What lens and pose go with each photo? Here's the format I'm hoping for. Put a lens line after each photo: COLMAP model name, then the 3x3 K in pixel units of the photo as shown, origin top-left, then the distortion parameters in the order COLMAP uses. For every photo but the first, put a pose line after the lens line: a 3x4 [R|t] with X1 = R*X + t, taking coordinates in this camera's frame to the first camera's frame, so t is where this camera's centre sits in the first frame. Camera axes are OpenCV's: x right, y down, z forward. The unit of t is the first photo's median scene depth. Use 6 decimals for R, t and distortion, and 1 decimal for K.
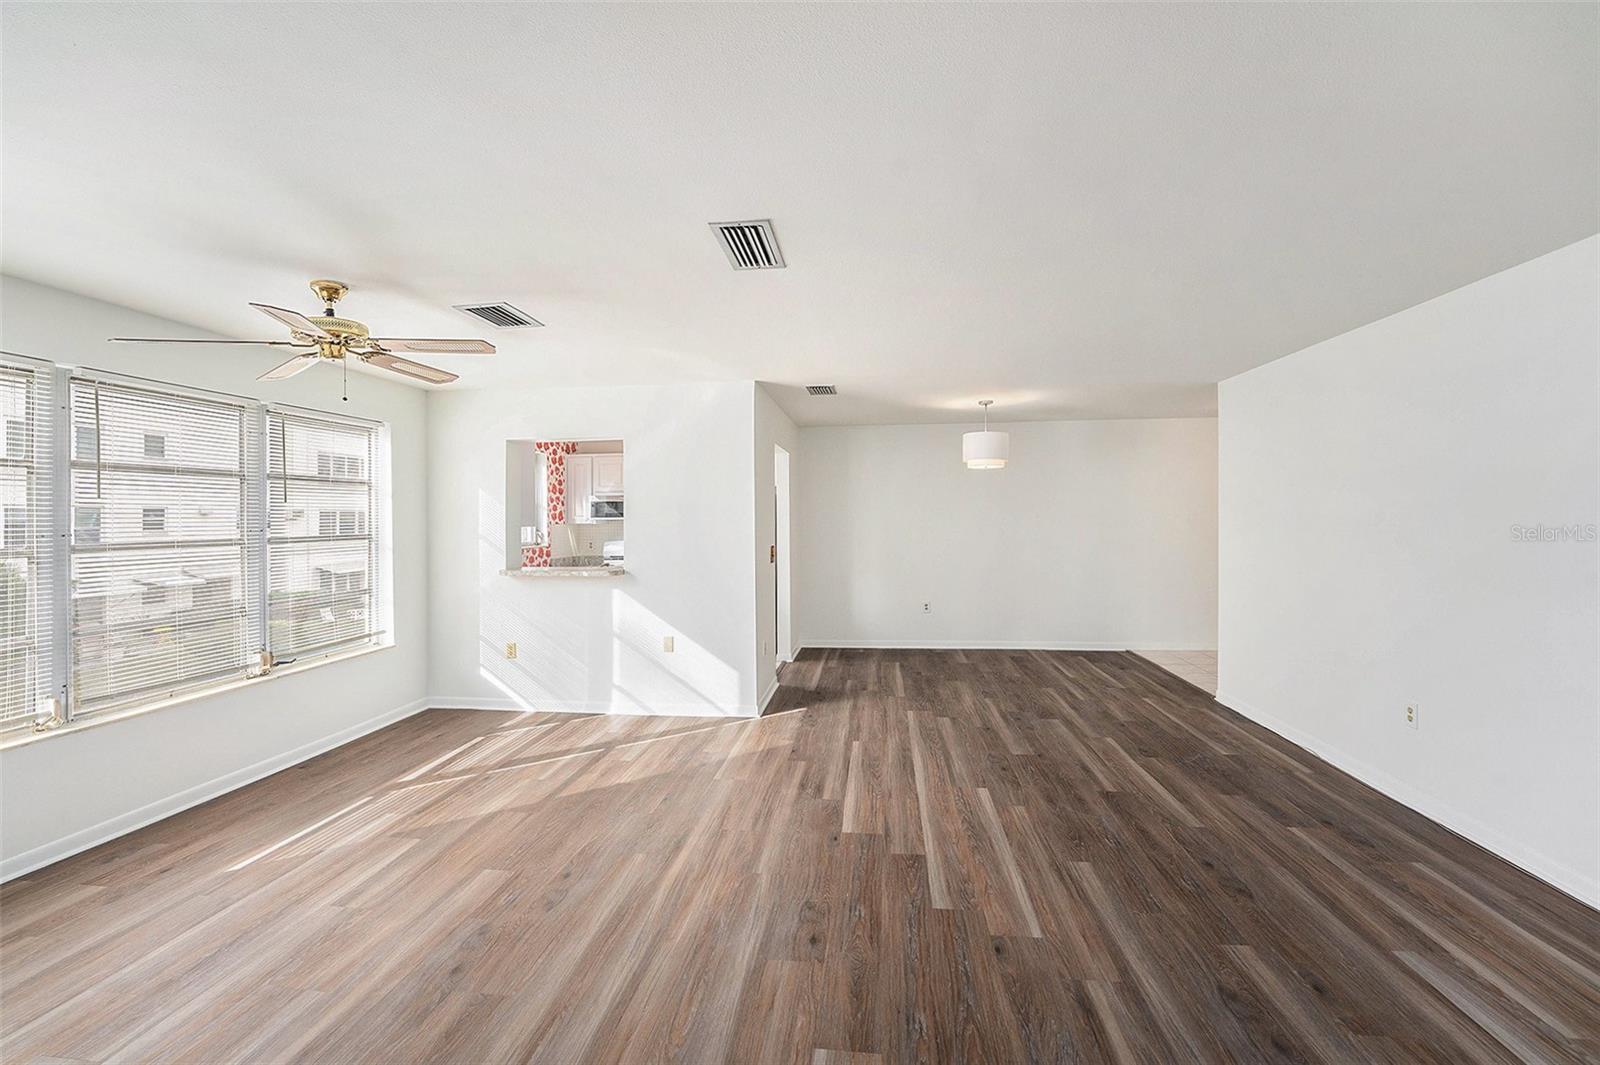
lens RADIAL K [[660.8, 0, 802.5], [0, 660.8, 527.7], [0, 0, 1]] dist [-0.030743, 0.004871]
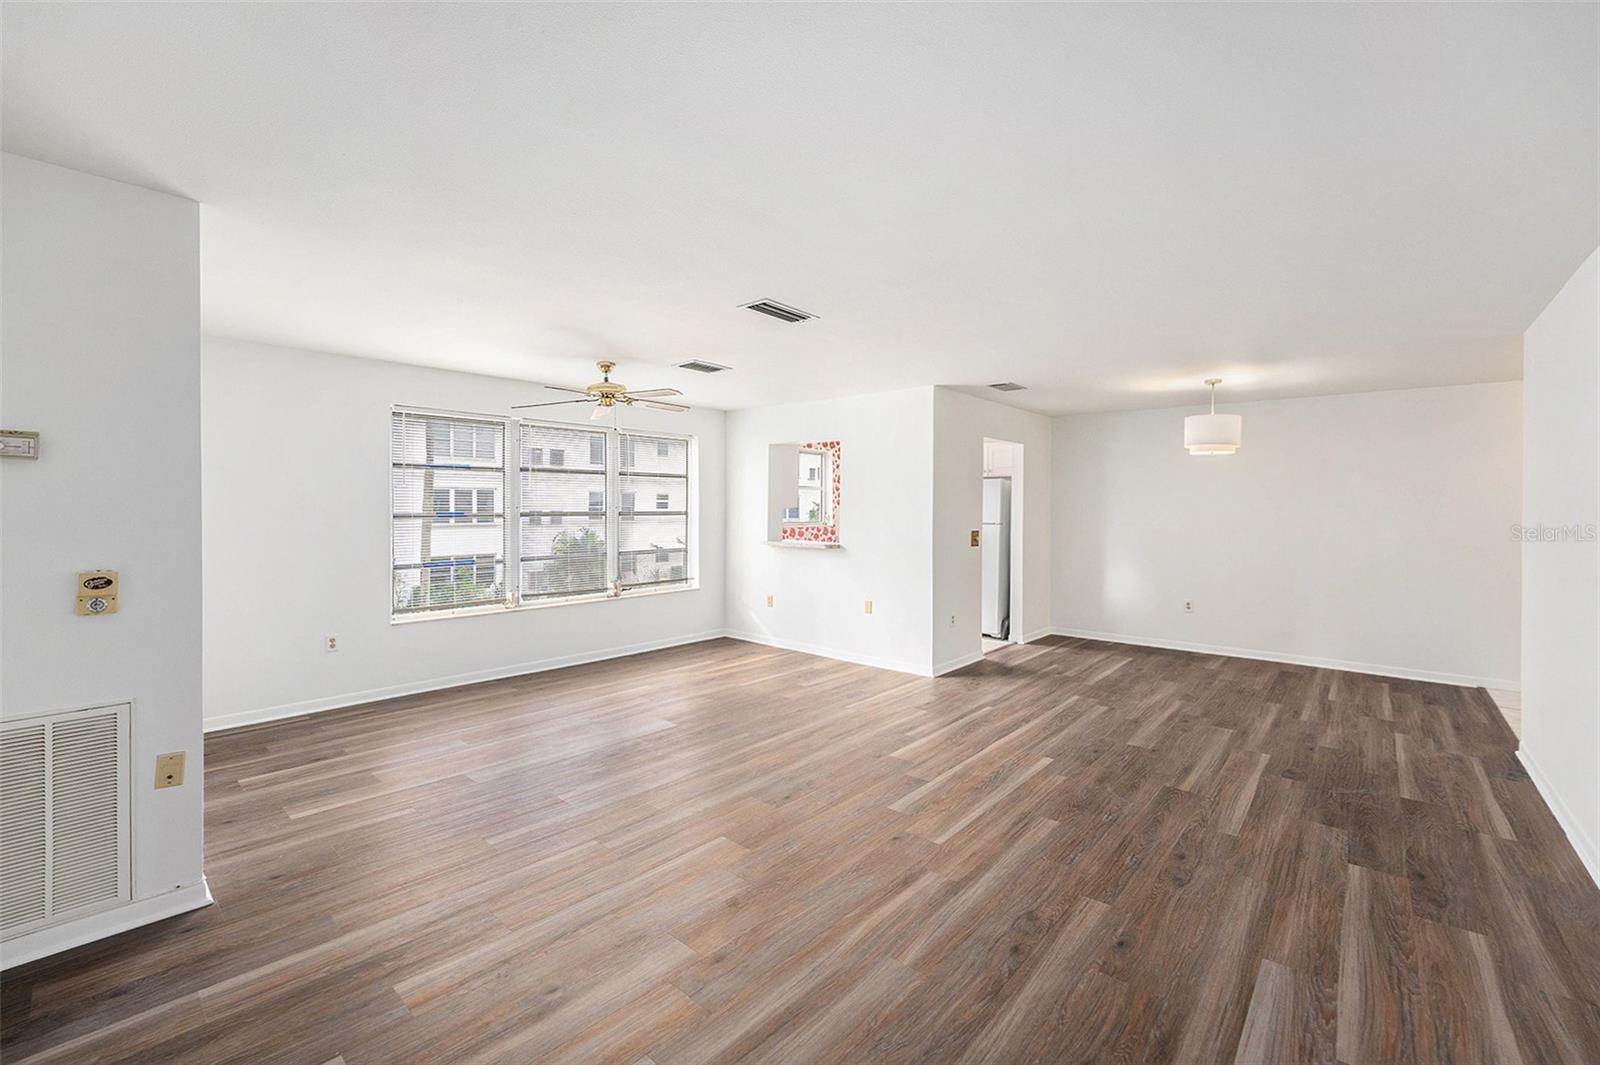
lens RADIAL K [[660.8, 0, 798.2], [0, 660.8, 515.2], [0, 0, 1]] dist [-0.030743, 0.004871]
pose [[0.819511, 0.017984, -0.572781, 0.505125], [-0.019740, 0.999800, 0.003148, 0.008703], [0.572723, 0.008727, 0.819702, -0.097623]]
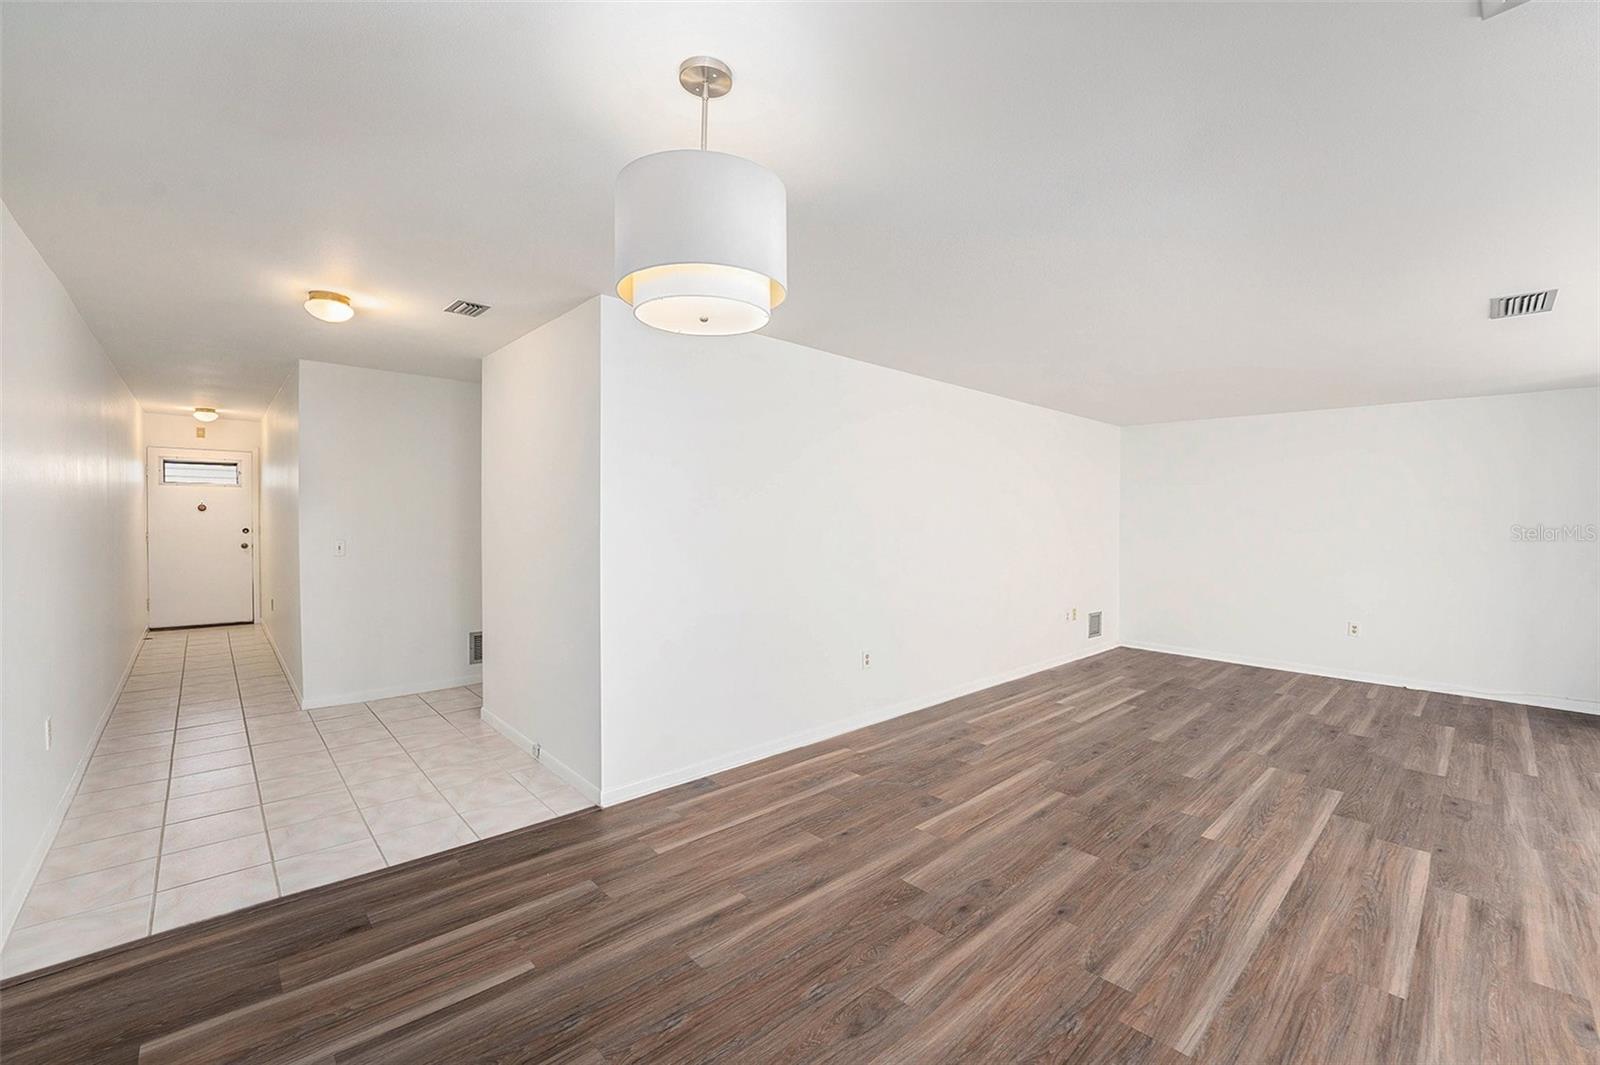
lens RADIAL K [[660.8, 0, 808.0], [0, 660.8, 532.2], [0, 0, 1]] dist [-0.030743, 0.004871]
pose [[-0.767362, -0.013258, 0.641077, 0.130506], [0.001758, 0.999739, 0.022779, -0.009658], [-0.641211, 0.018607, -0.767139, 1.822197]]
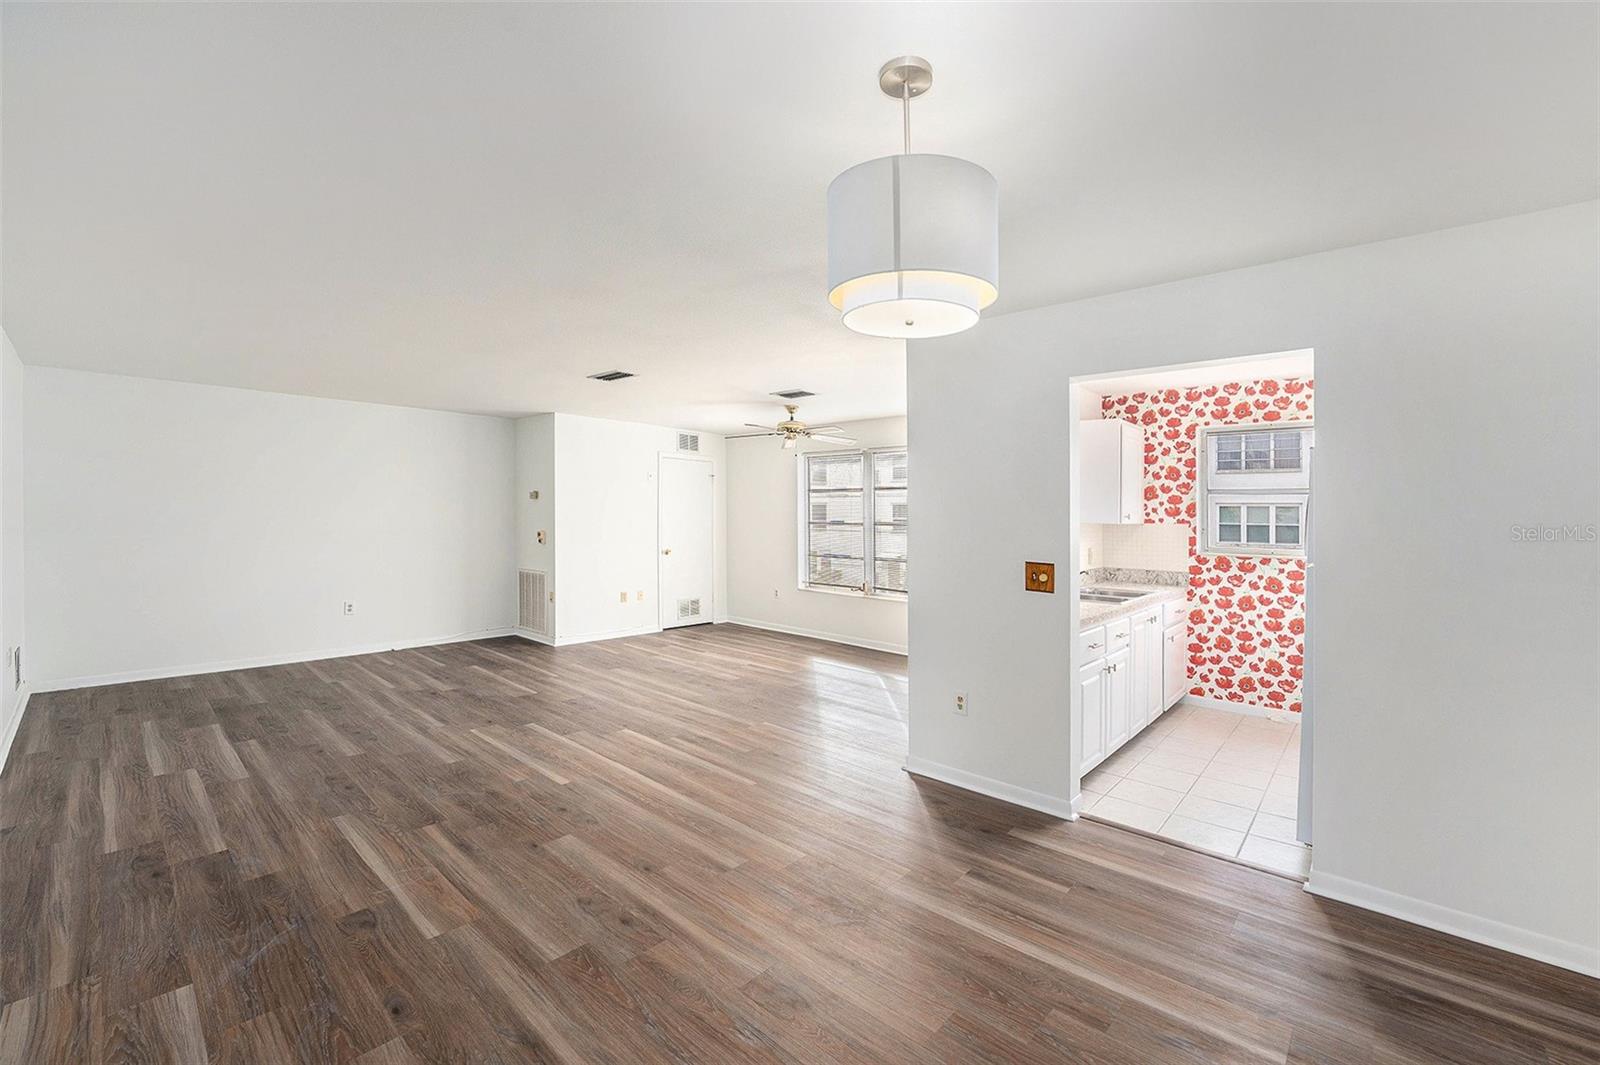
lens RADIAL K [[660.8, 0, 813.7], [0, 660.8, 528.0], [0, 0, 1]] dist [-0.030743, 0.004871]
pose [[-0.574871, 0.018302, -0.818040, 0.802578], [-0.018997, 0.999182, 0.035705, -0.027124], [0.818024, 0.036066, -0.574053, 1.734278]]
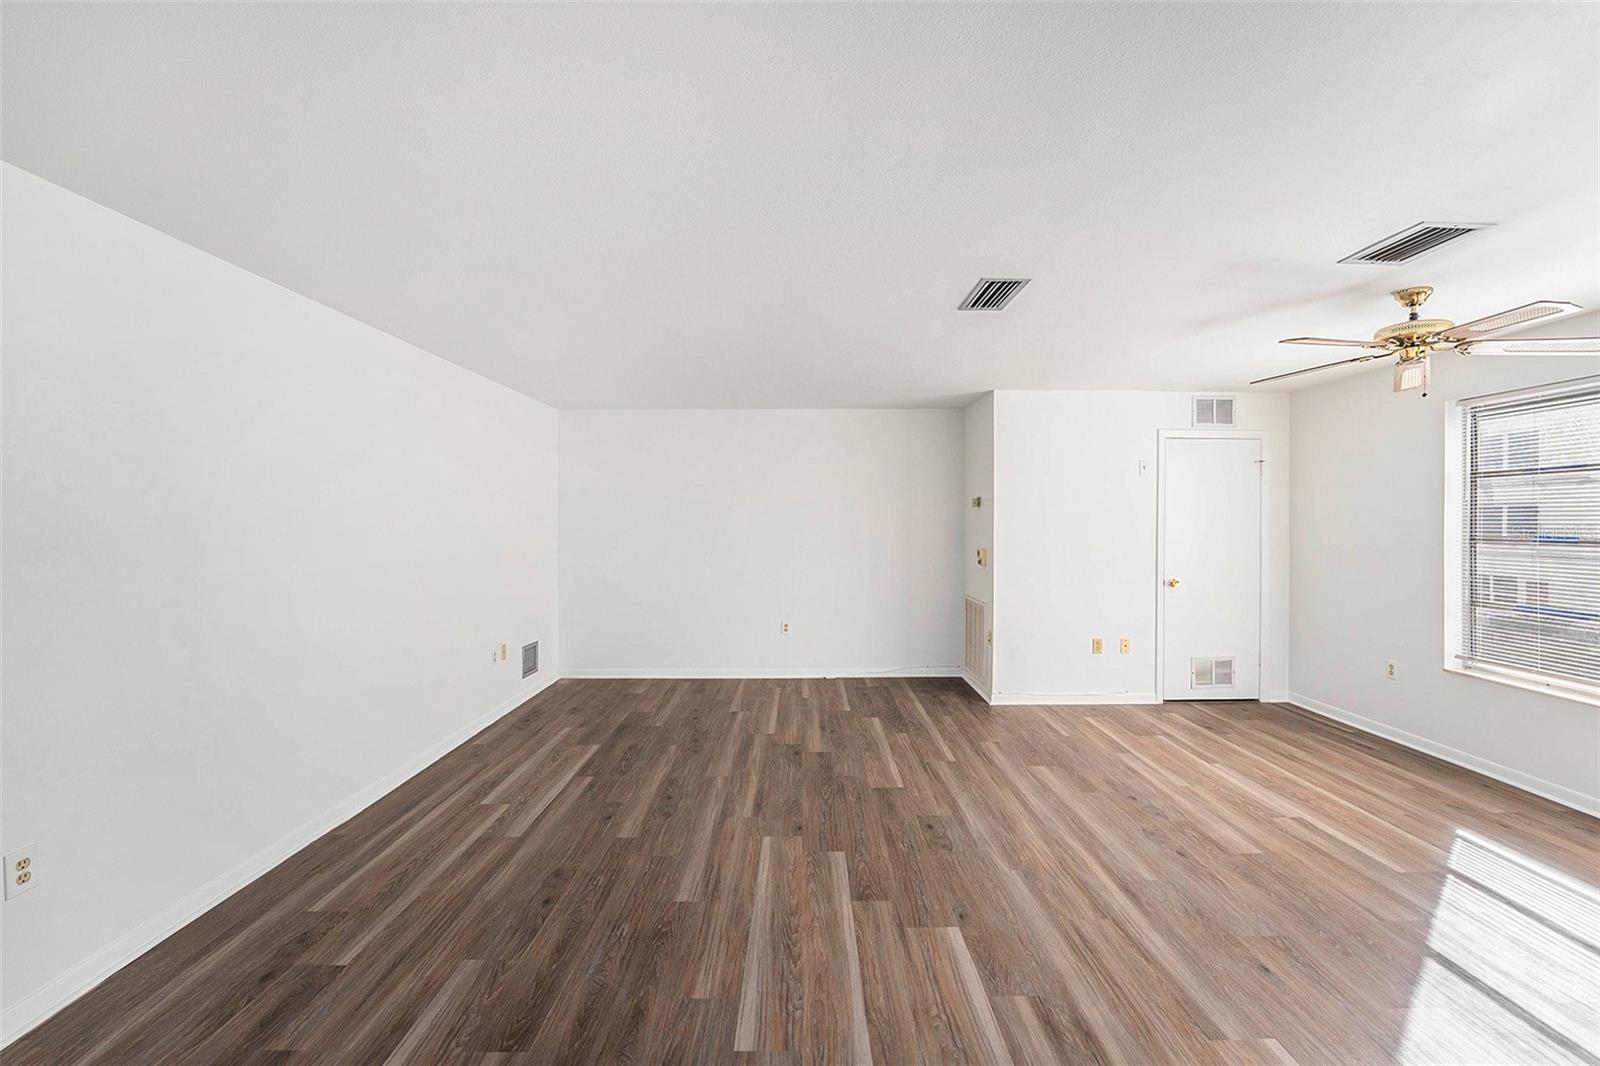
lens RADIAL K [[666.0, 0, 808.3], [0, 666.0, 544.6], [0, 0, 1]] dist [-0.024740, 0.003194]
pose [[-0.991690, 0.015075, -0.127766, 0.265716], [0.008702, 0.998696, 0.050299, -0.022430], [0.128358, 0.048770, -0.990528, 1.397566]]
